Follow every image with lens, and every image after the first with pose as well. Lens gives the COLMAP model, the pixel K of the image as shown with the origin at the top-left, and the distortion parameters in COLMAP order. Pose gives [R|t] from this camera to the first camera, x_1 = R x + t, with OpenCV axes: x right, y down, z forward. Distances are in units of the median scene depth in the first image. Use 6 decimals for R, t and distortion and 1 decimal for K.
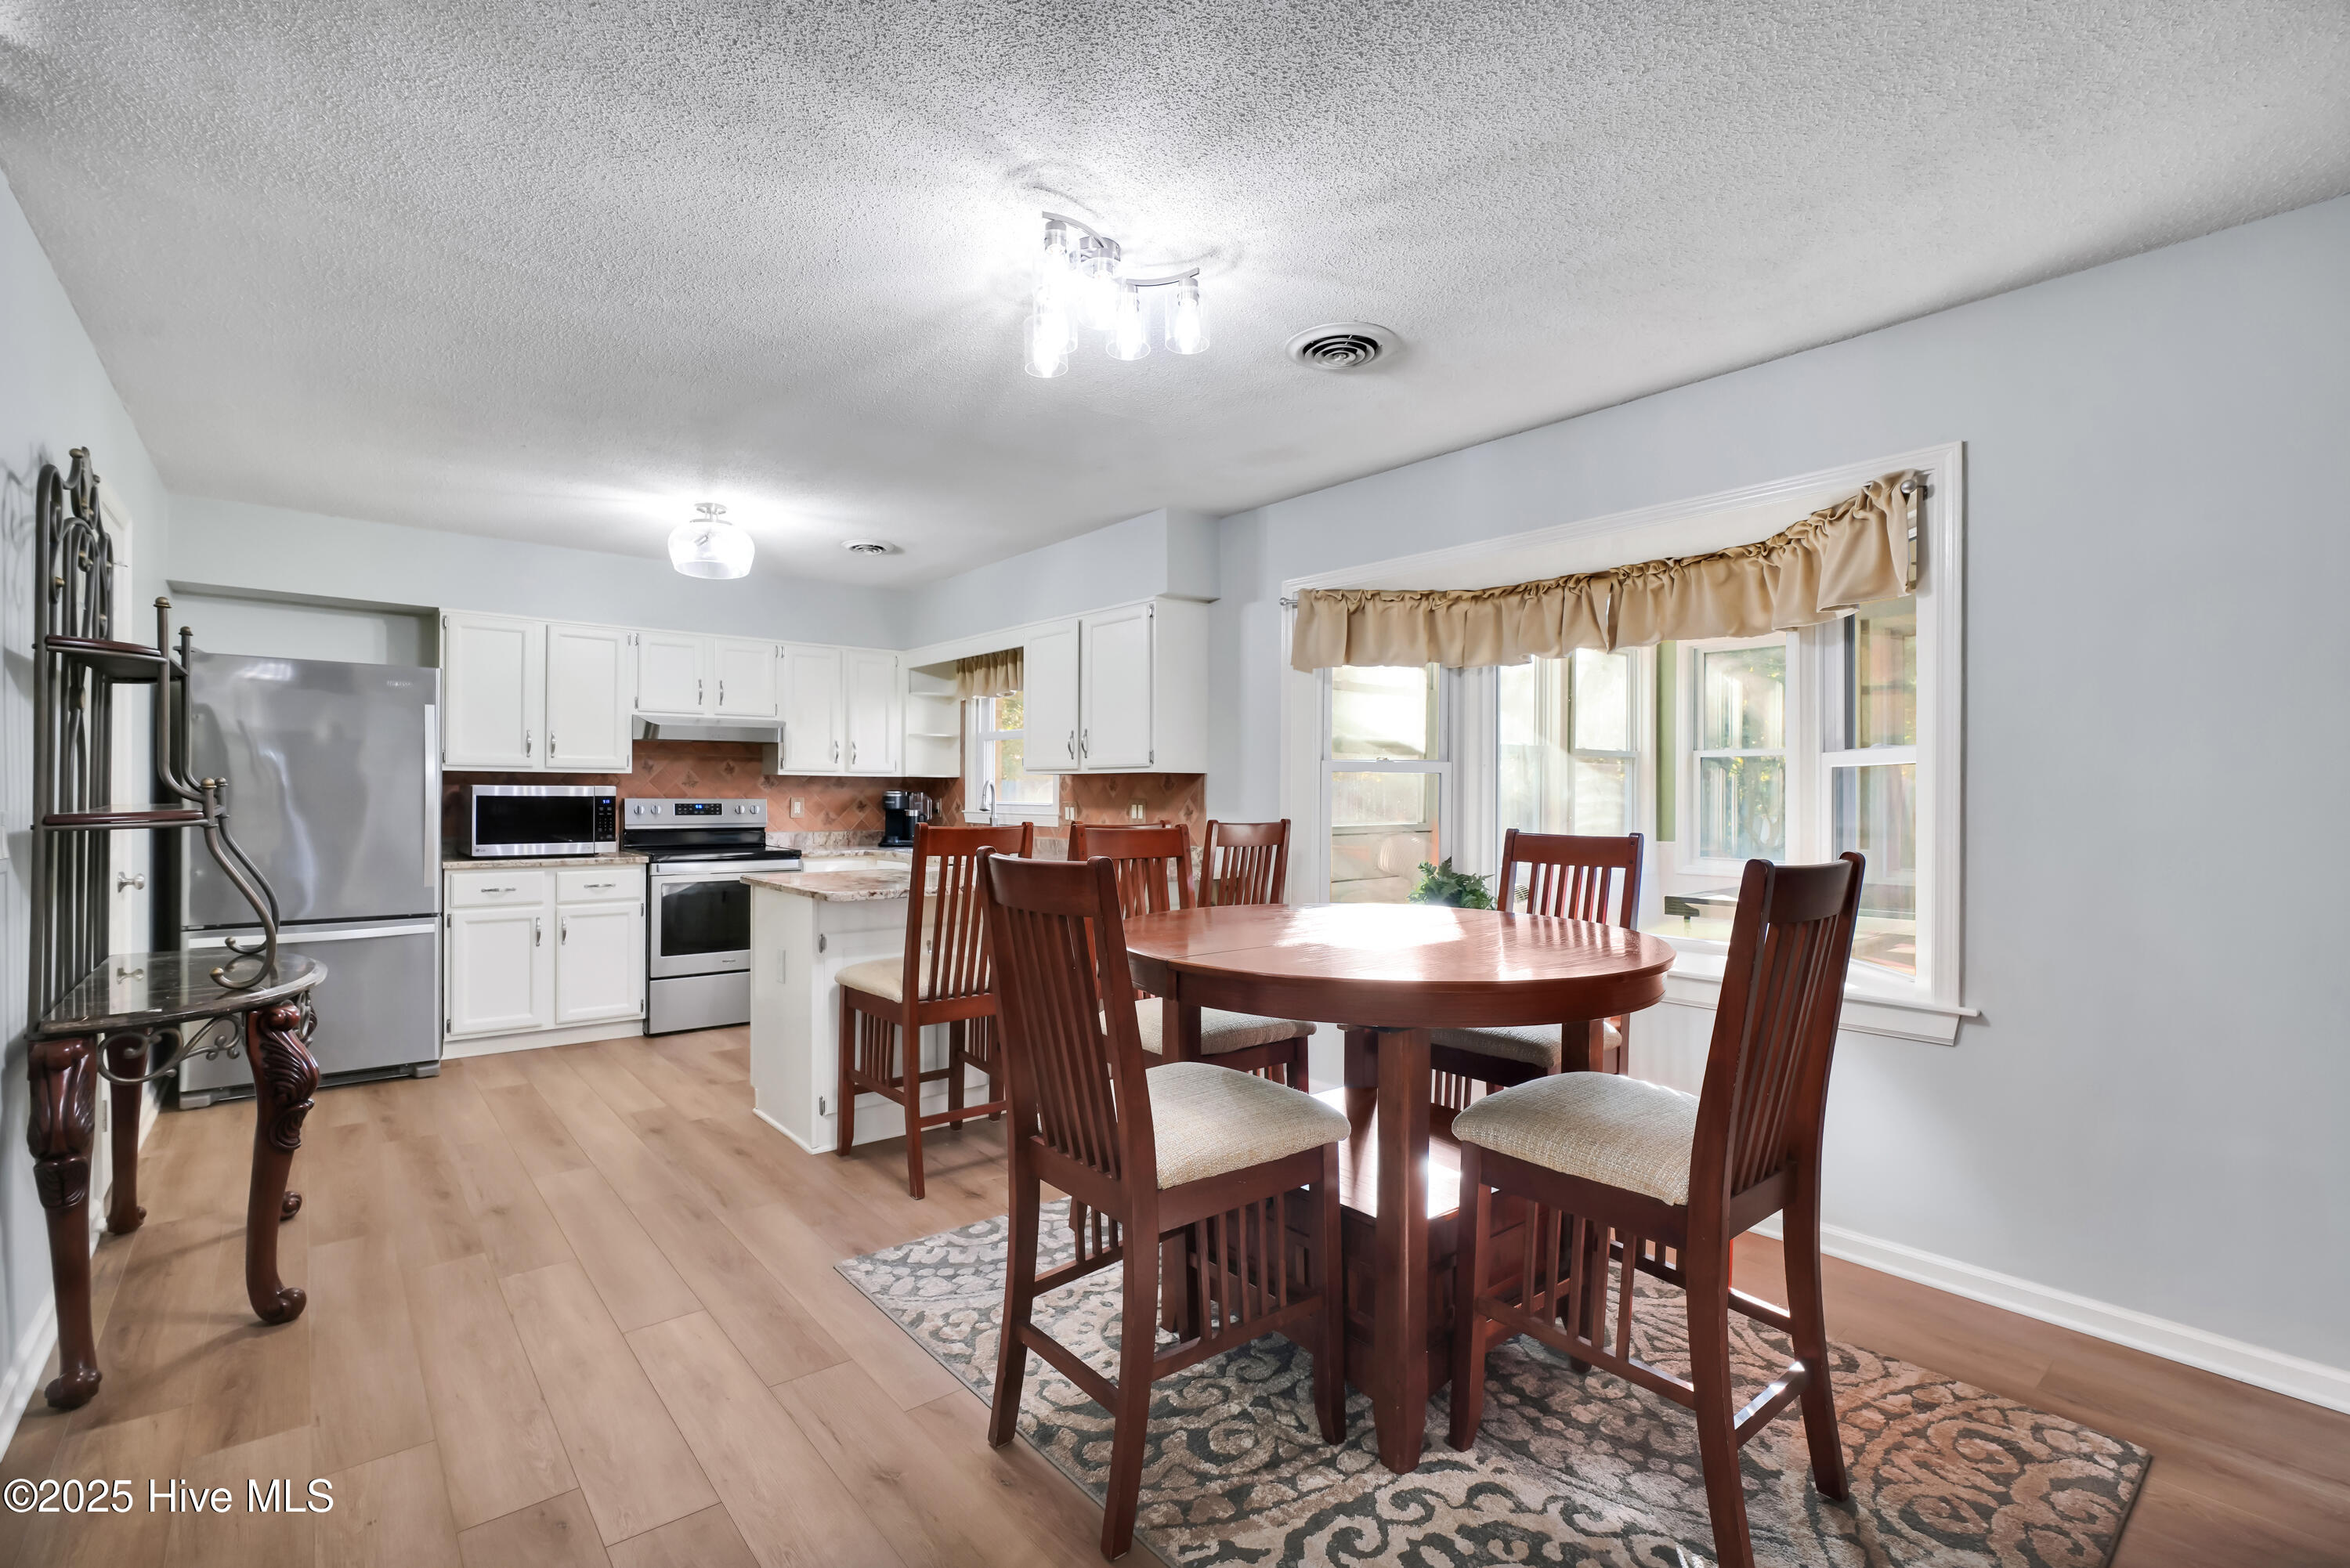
lens RADIAL K [[1092.2, 0, 1183.4], [0, 1092.2, 792.2], [0, 0, 1]] dist [-0.003774, -0.000278]
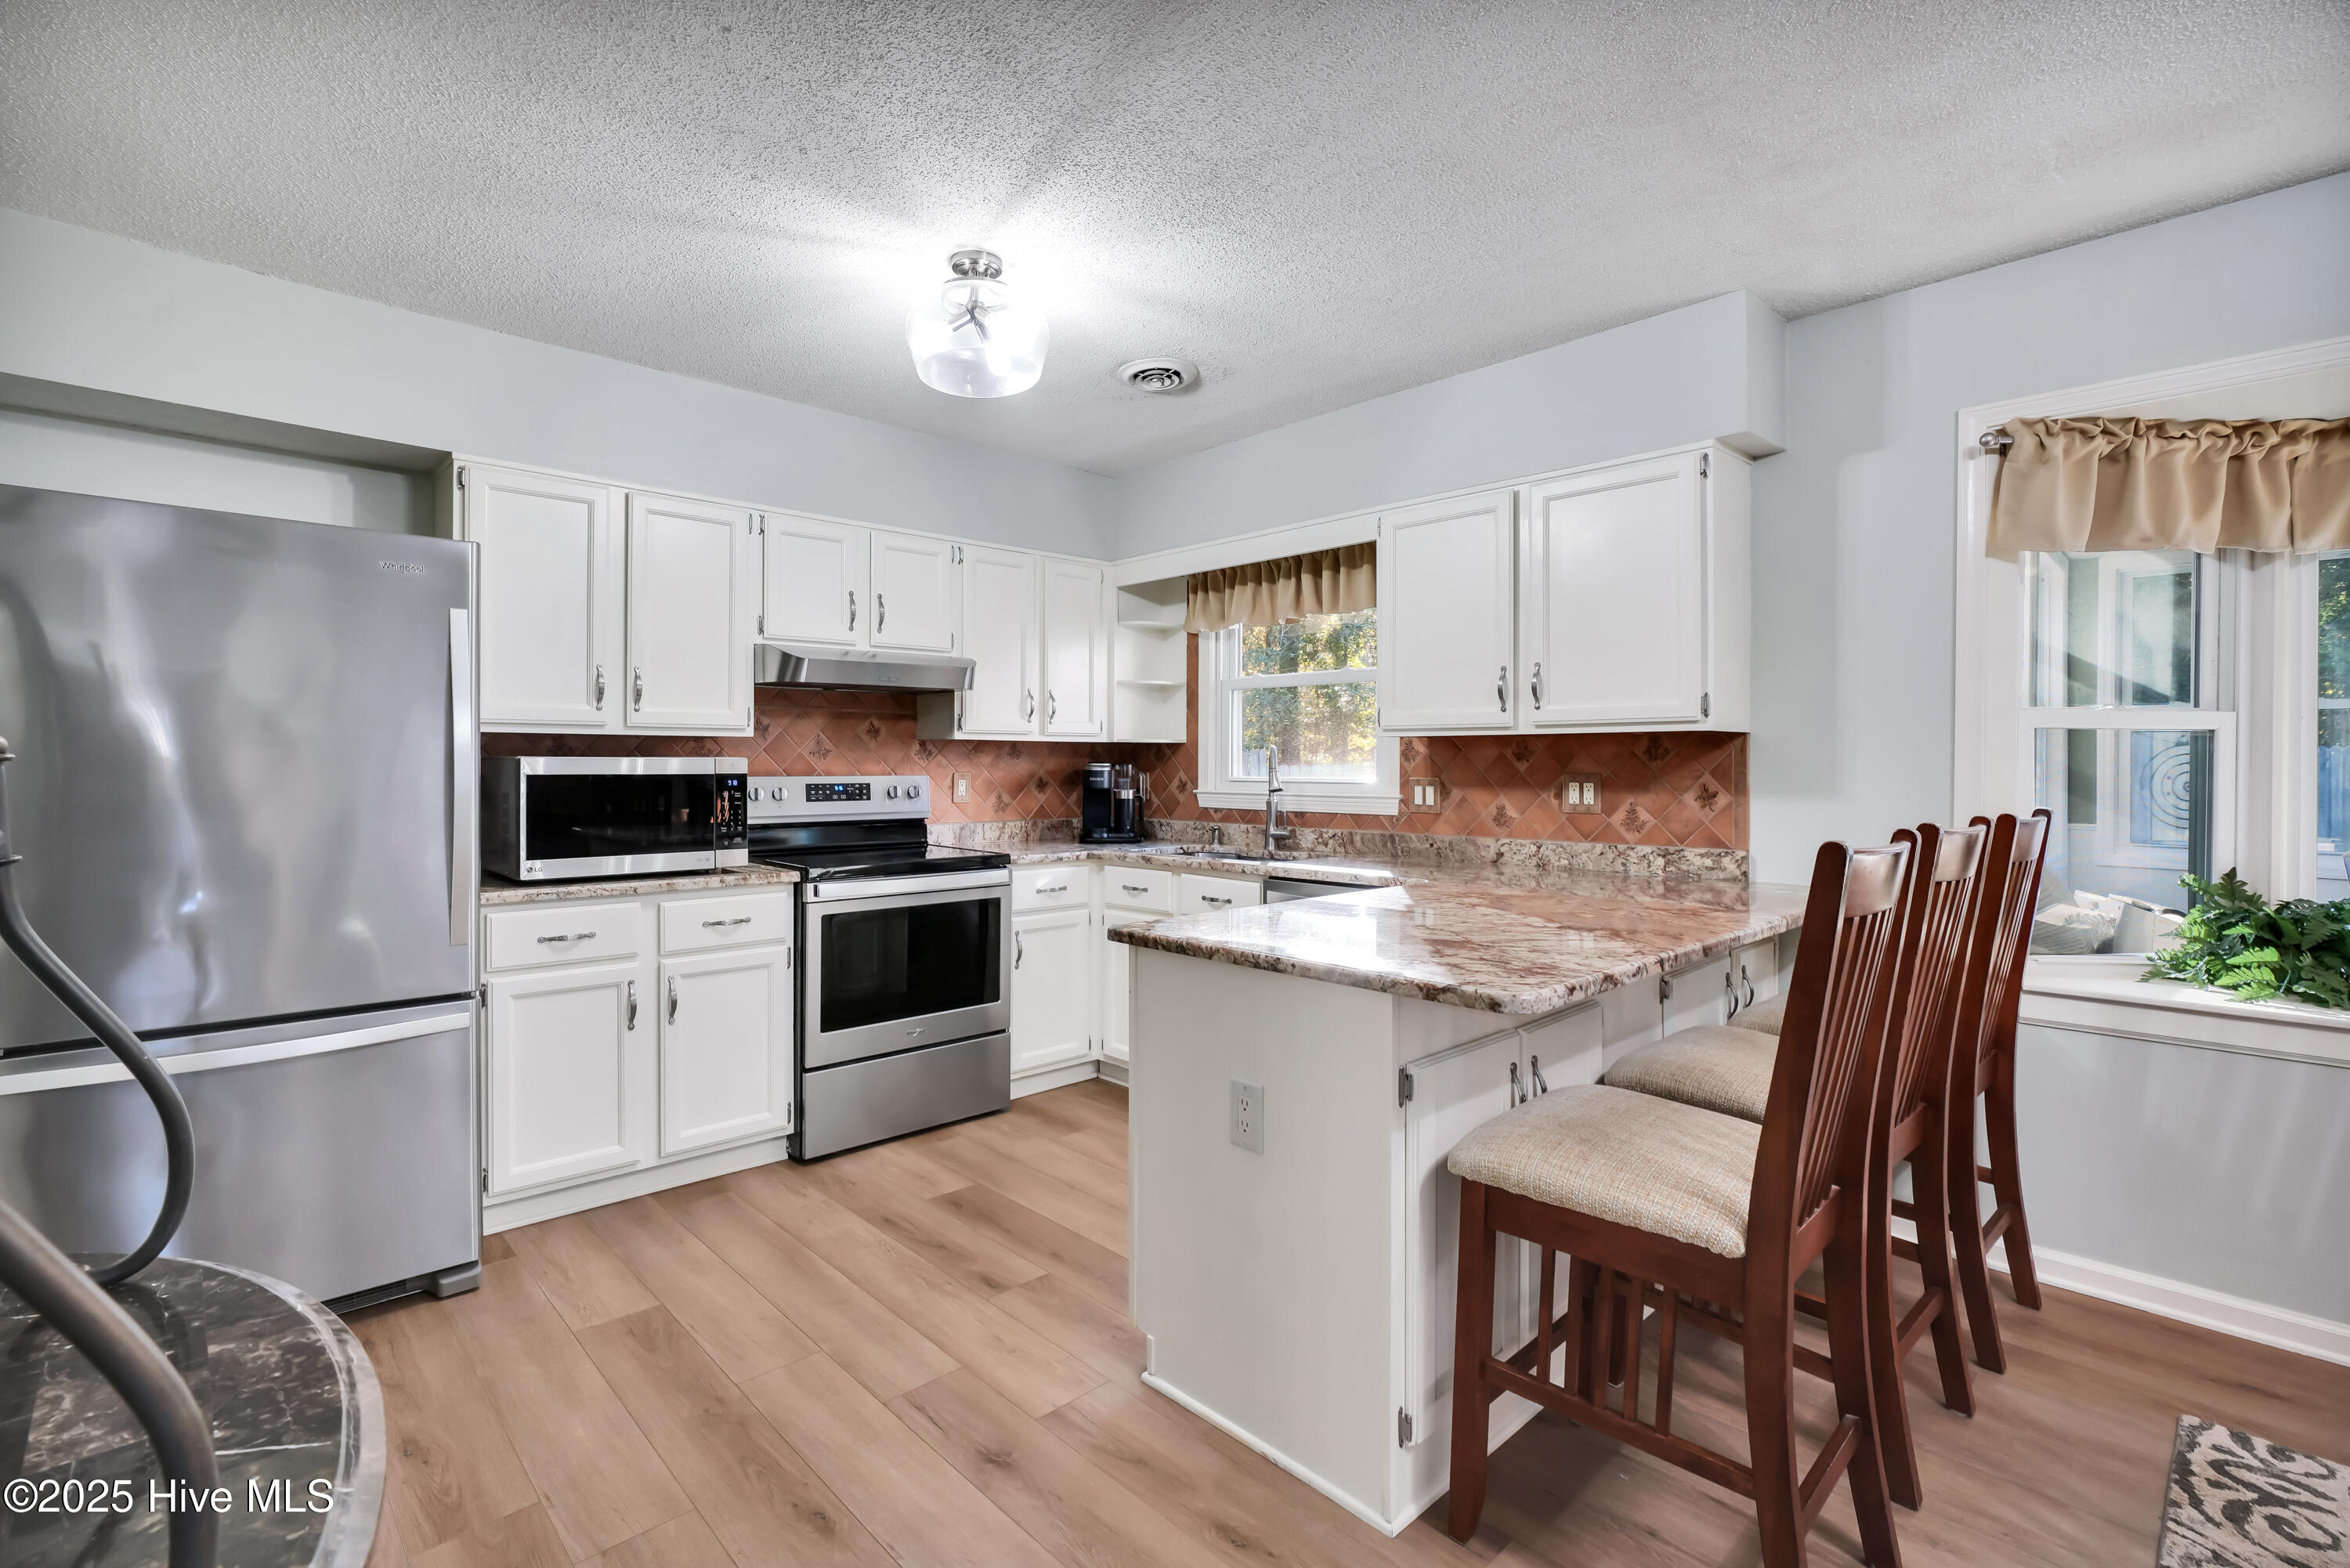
lens RADIAL K [[1079.2, 0, 1189.7], [0, 1079.2, 761.8], [0, 0, 1]] dist [-0.010794, 0.000808]
pose [[0.996793, -0.005447, 0.079842, -0.317285], [0.005425, 0.999985, 0.000492, -0.001948], [-0.079844, -0.000058, 0.996807, 0.374657]]
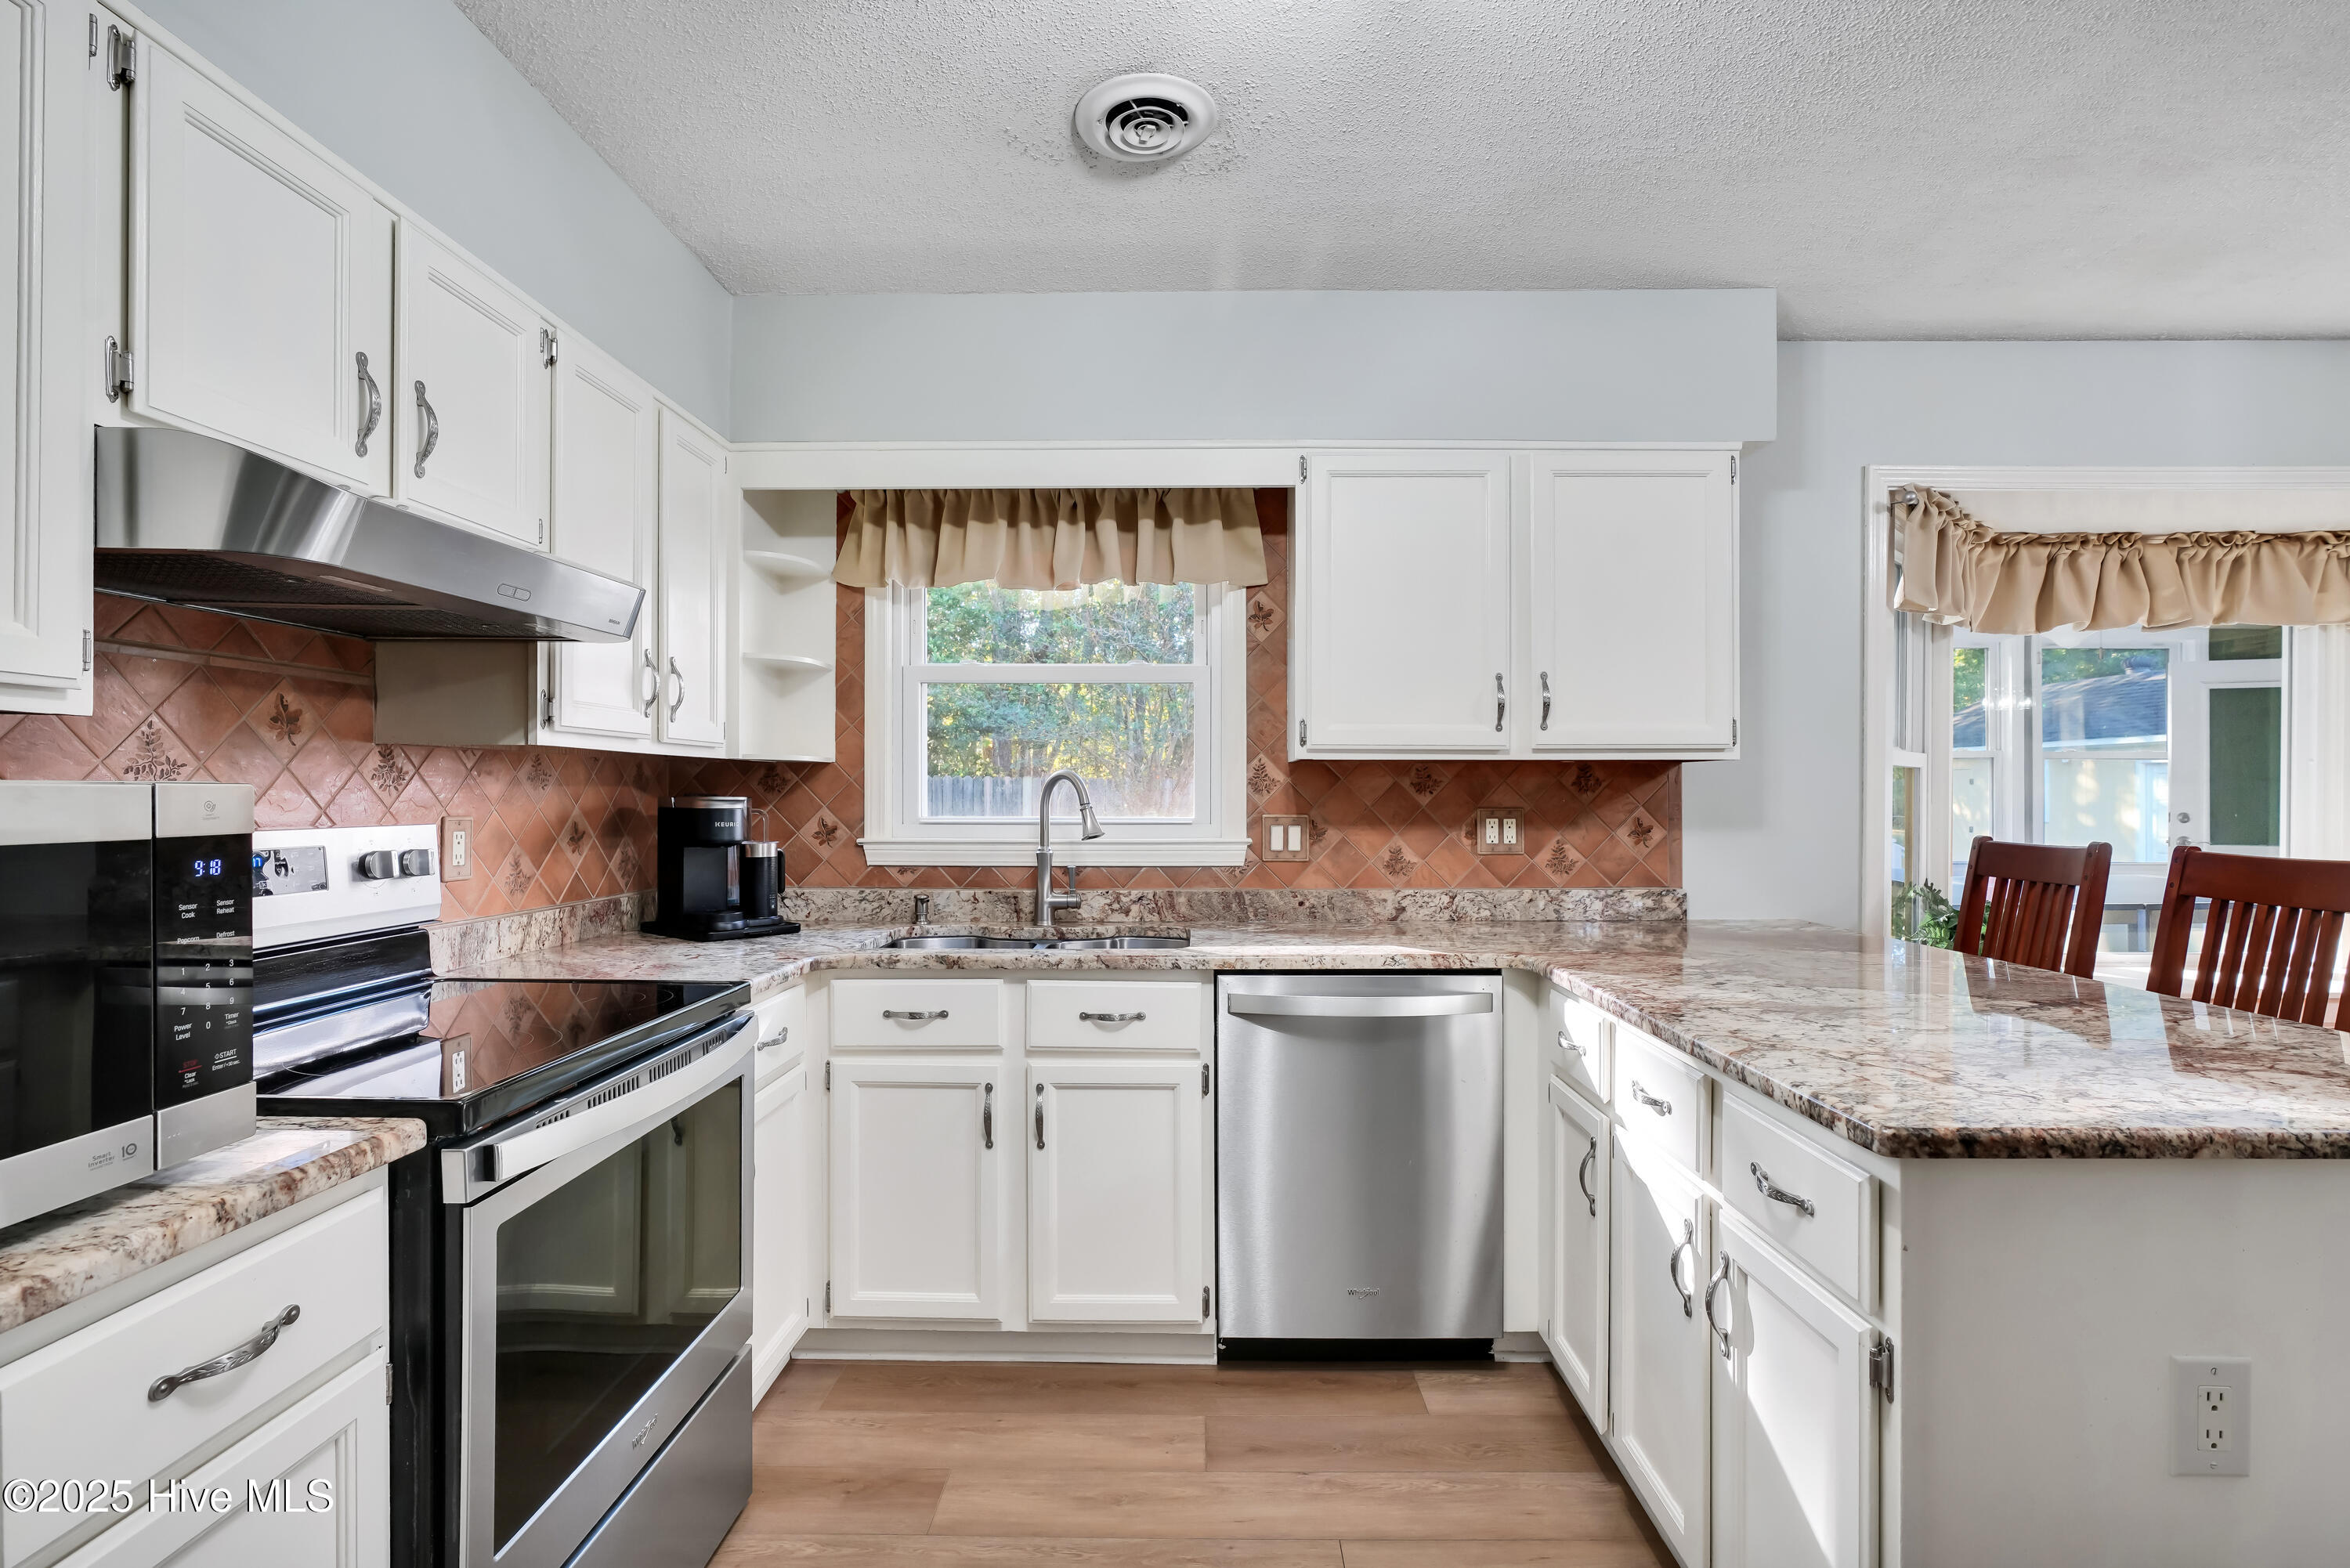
lens RADIAL K [[1092.2, 0, 1189.1], [0, 1092.2, 798.3], [0, 0, 1]] dist [-0.003774, -0.000278]
pose [[0.643541, -0.008795, 0.765361, -0.551533], [0.003077, 0.999956, 0.008903, -0.003479], [-0.765405, -0.003375, 0.643540, 0.750463]]
